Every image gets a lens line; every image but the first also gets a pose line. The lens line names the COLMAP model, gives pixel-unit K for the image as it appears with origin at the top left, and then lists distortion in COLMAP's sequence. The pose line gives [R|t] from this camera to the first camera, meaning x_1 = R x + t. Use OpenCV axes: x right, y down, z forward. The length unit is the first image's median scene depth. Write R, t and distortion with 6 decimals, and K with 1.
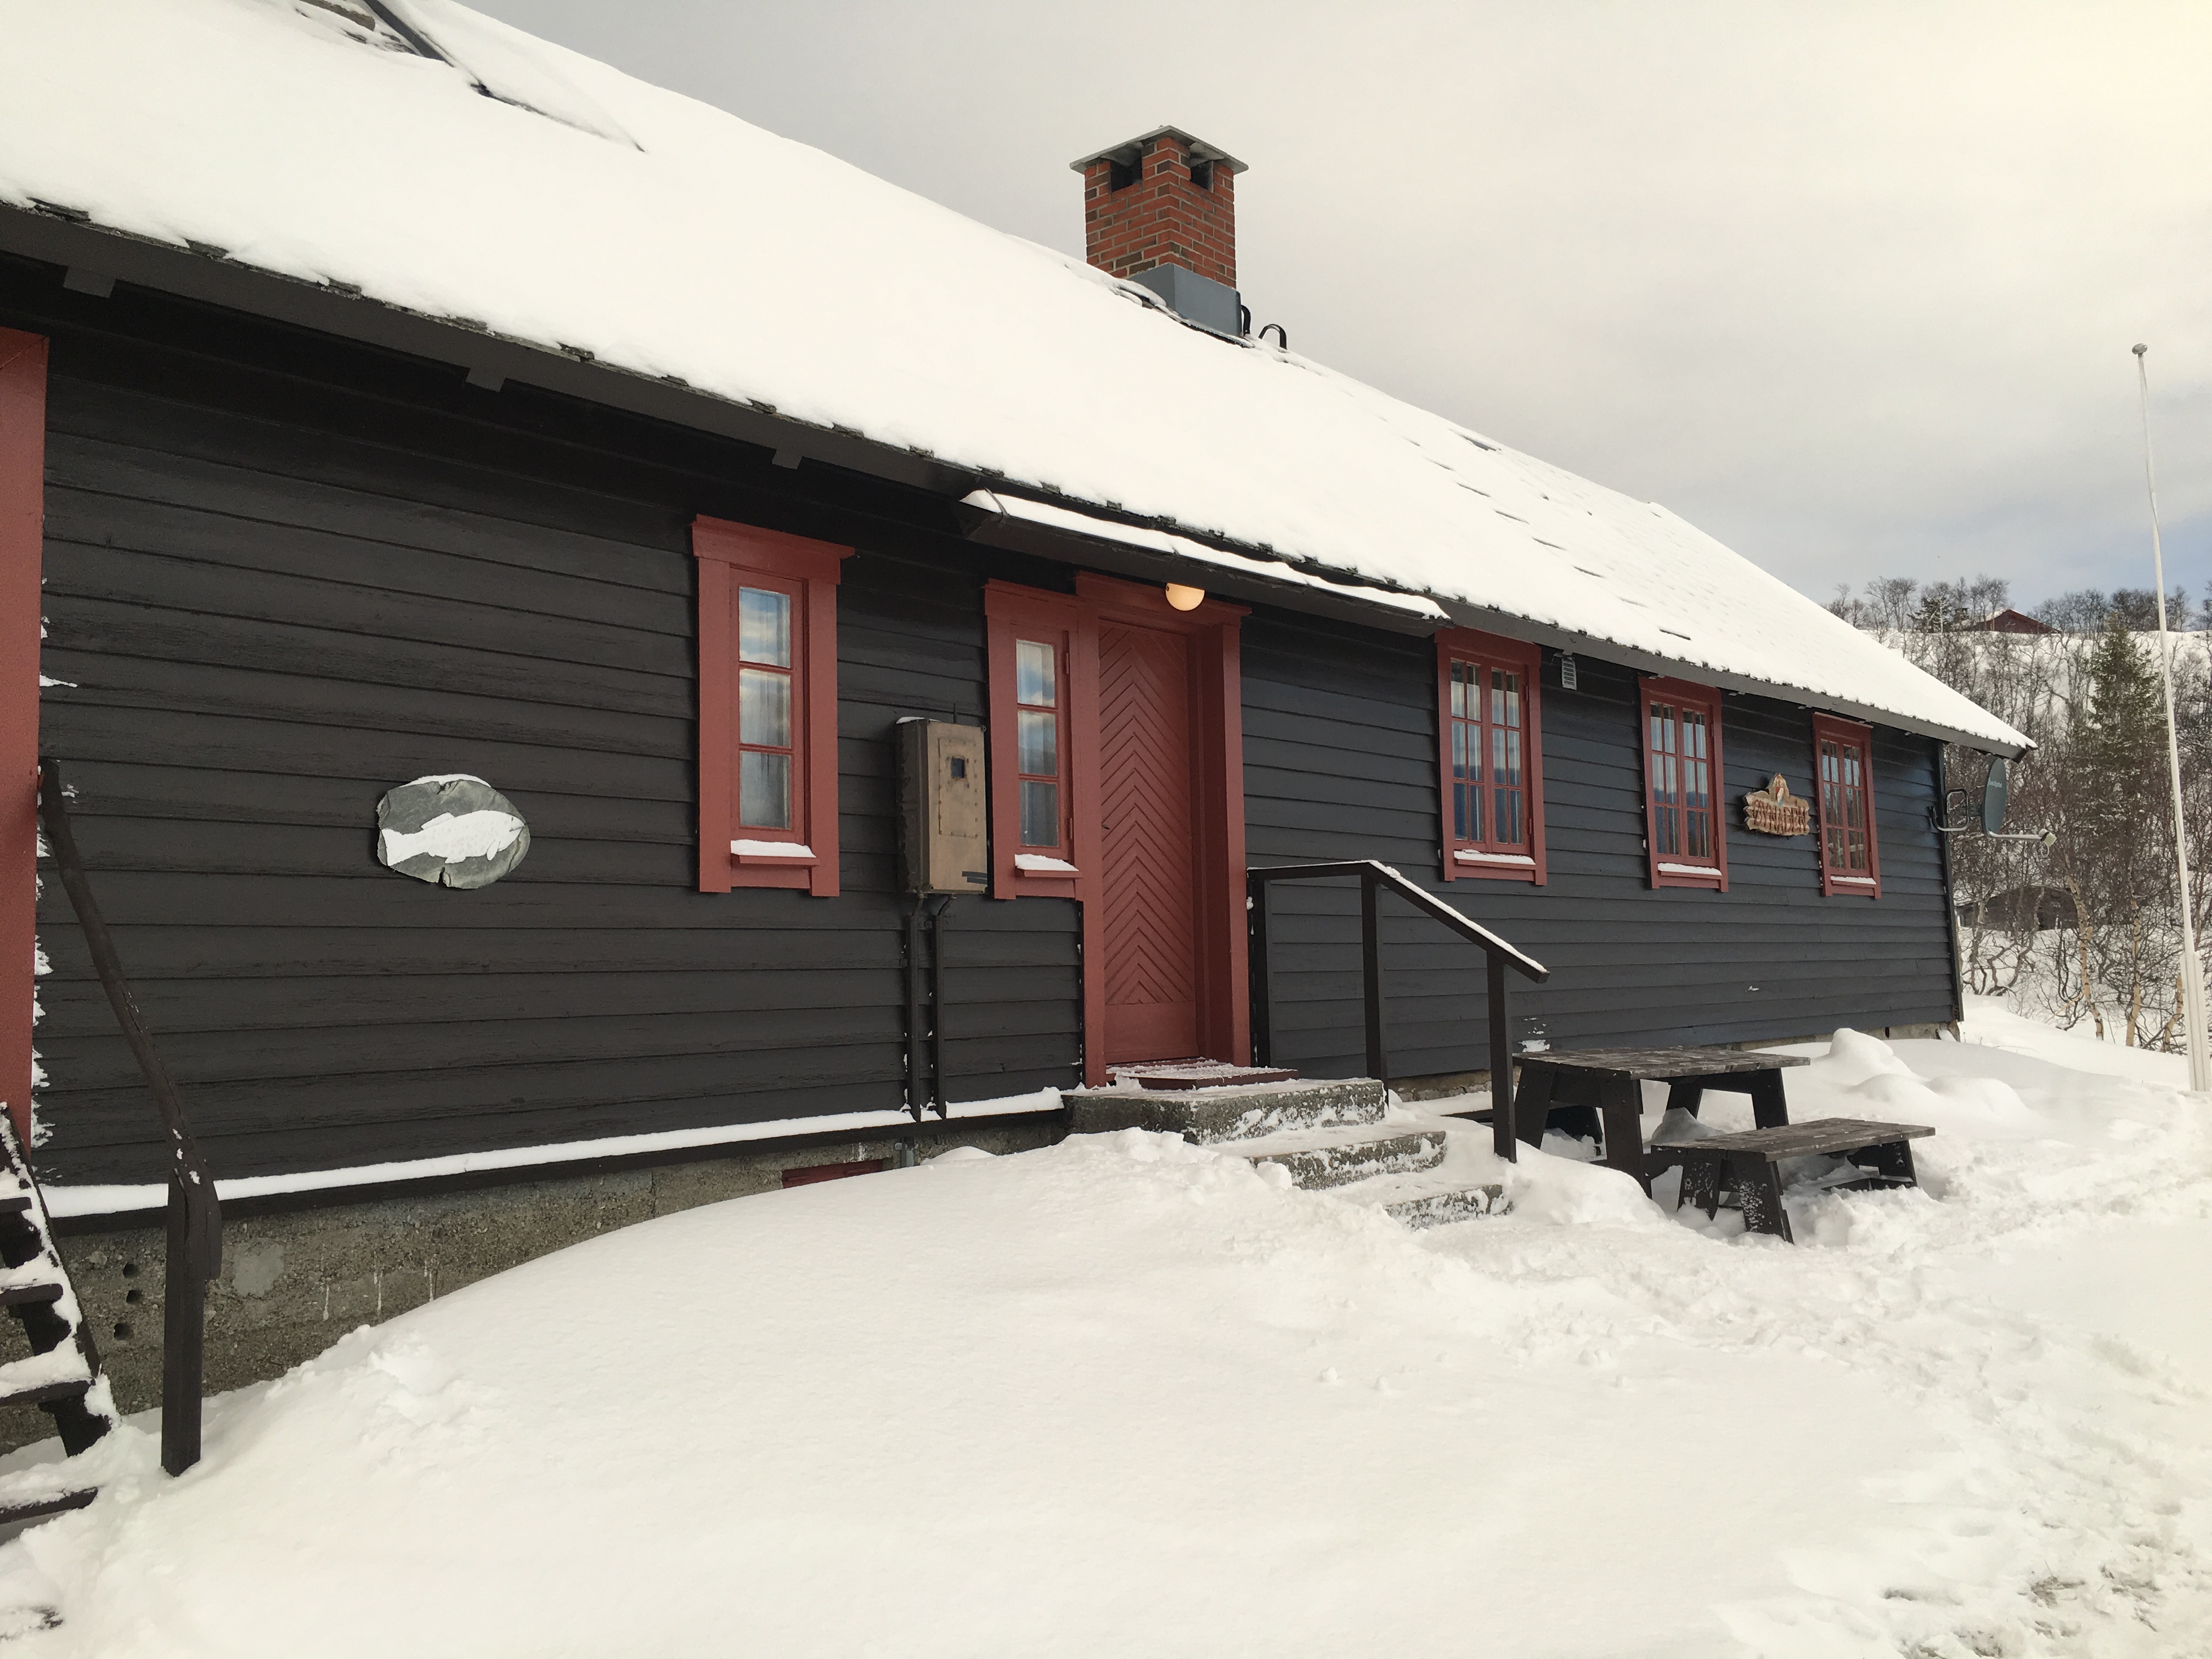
lens RADIAL K [[1873.7, 0, 1106.0], [0, 1873.7, 829.5], [0, 0, 1]] dist [0.082141, -0.112279]
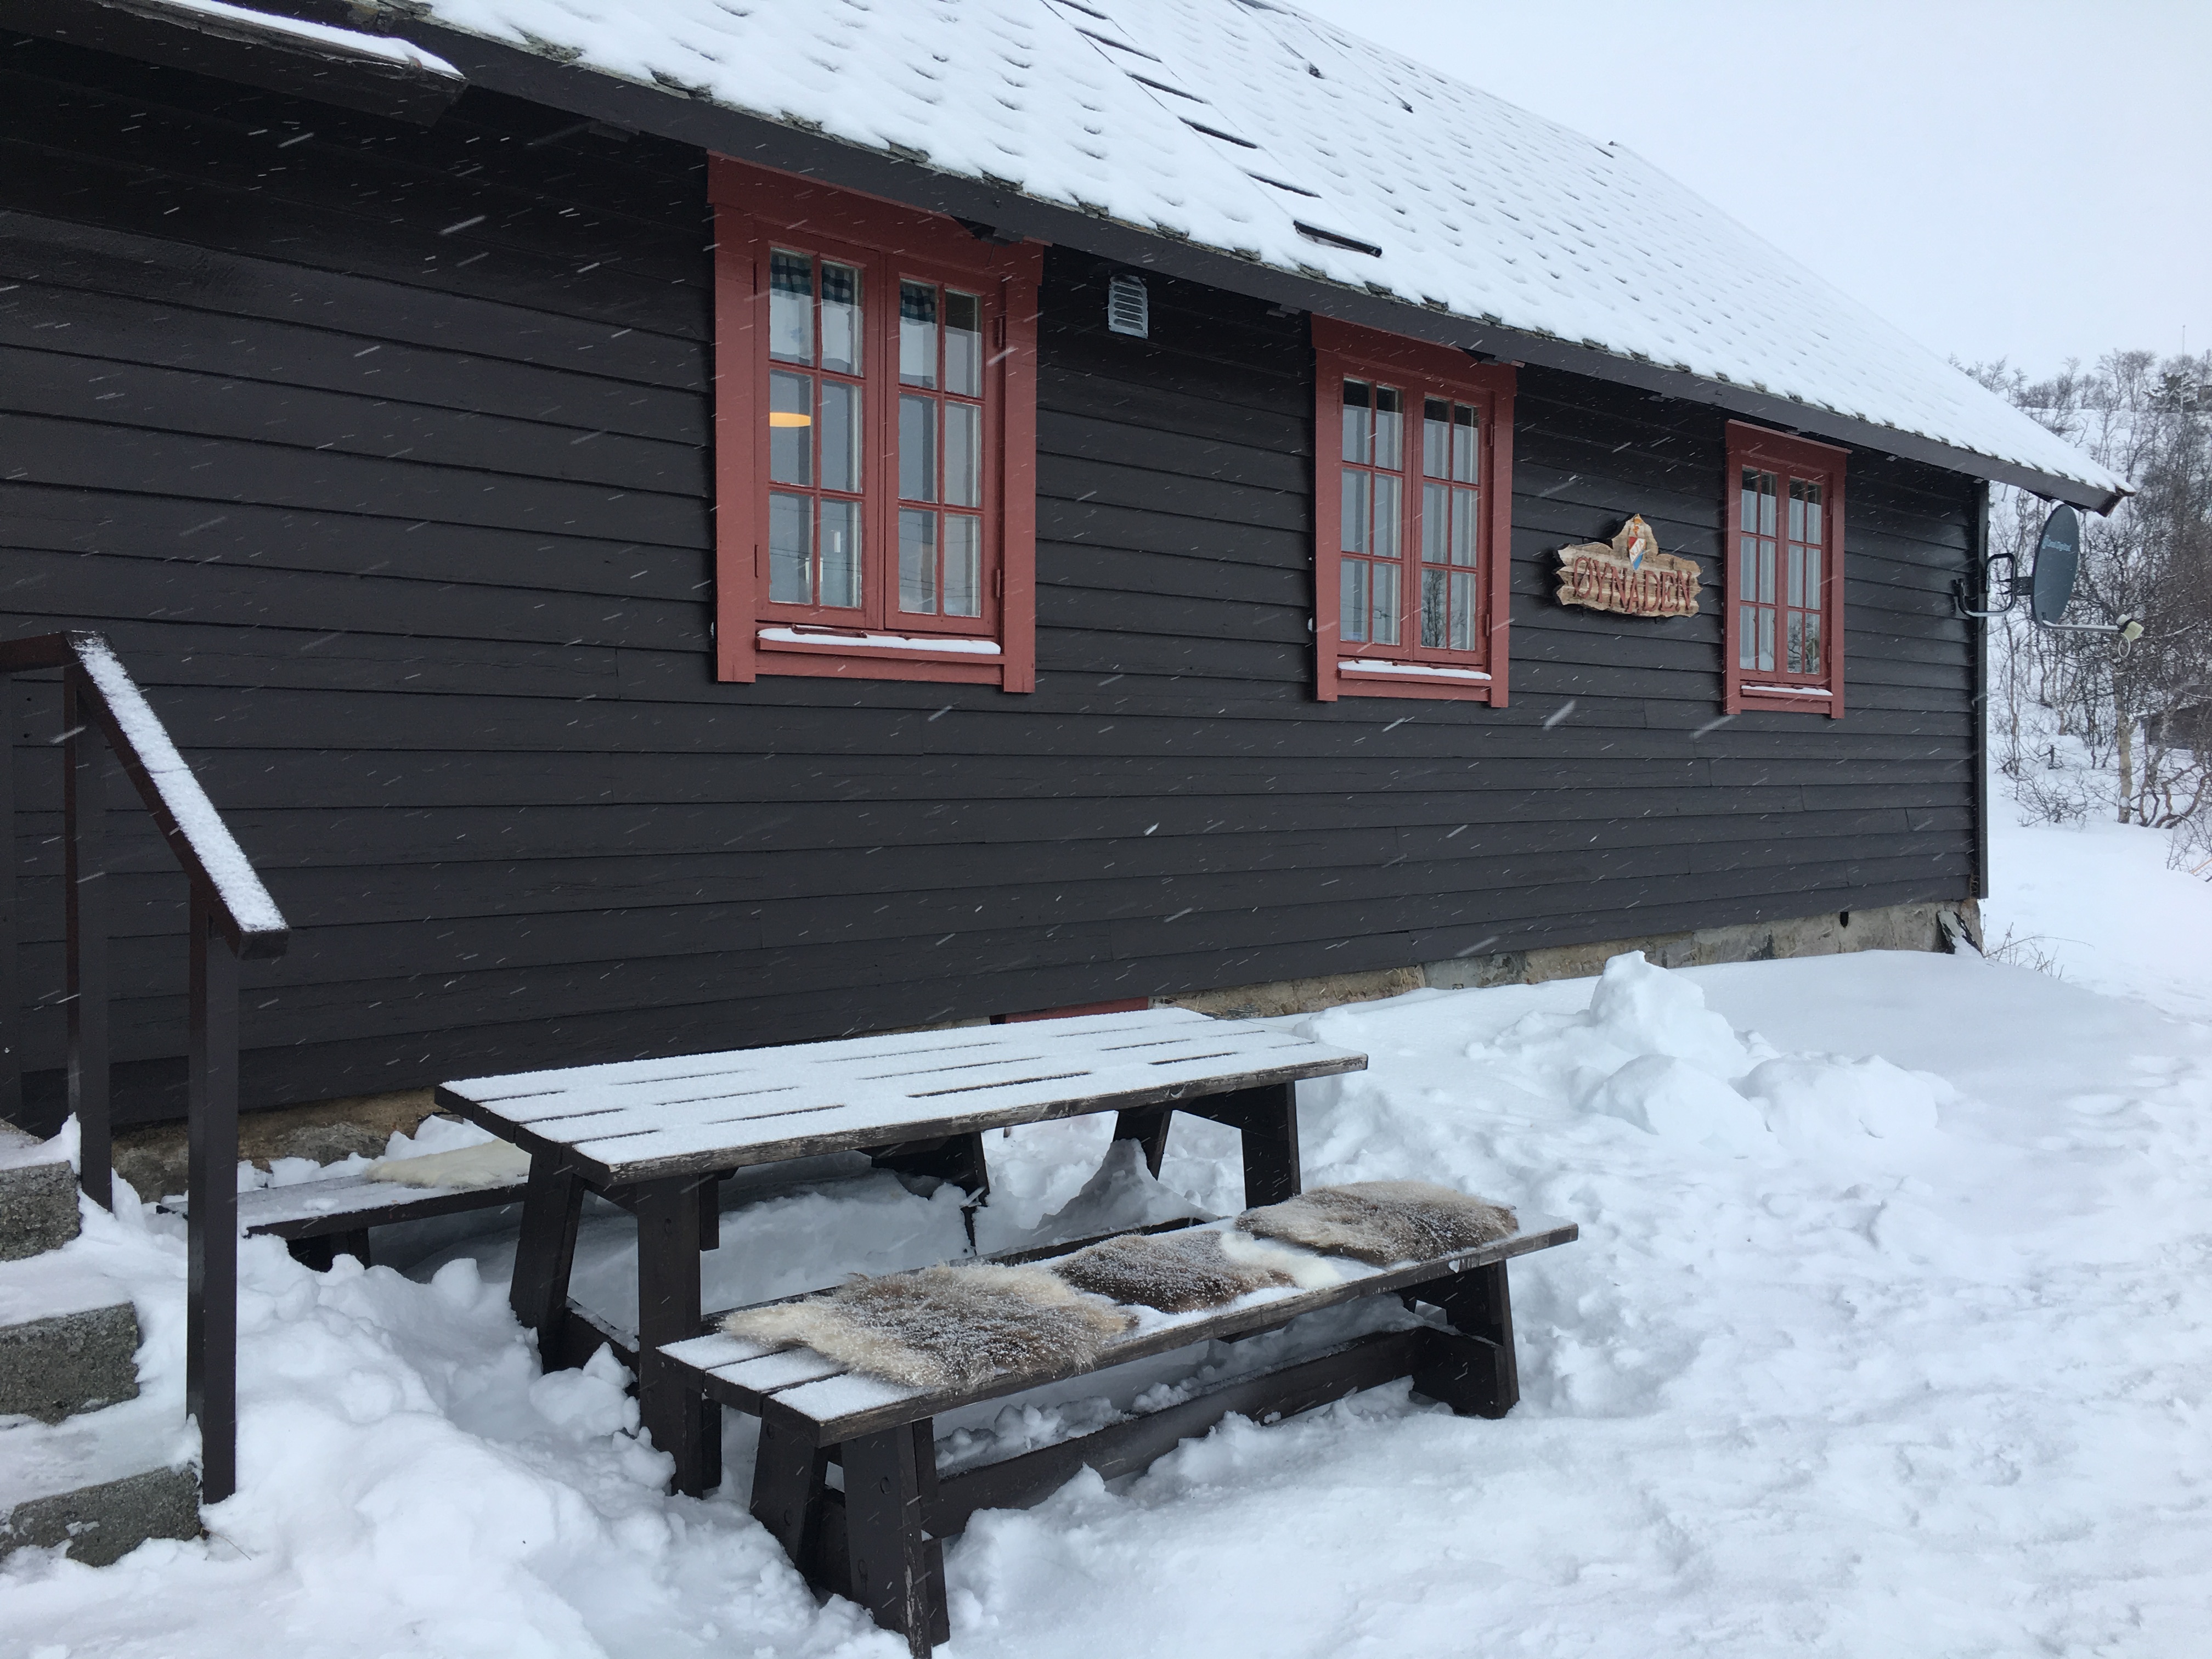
lens RADIAL K [[1873.7, 0, 1106.0], [0, 1873.7, 829.5], [0, 0, 1]] dist [0.082141, -0.112279]
pose [[0.995174, 0.022602, -0.095491, 0.214392], [-0.012066, 0.993912, 0.109513, 0.006214], [0.097385, -0.107832, 0.989388, 0.317897]]
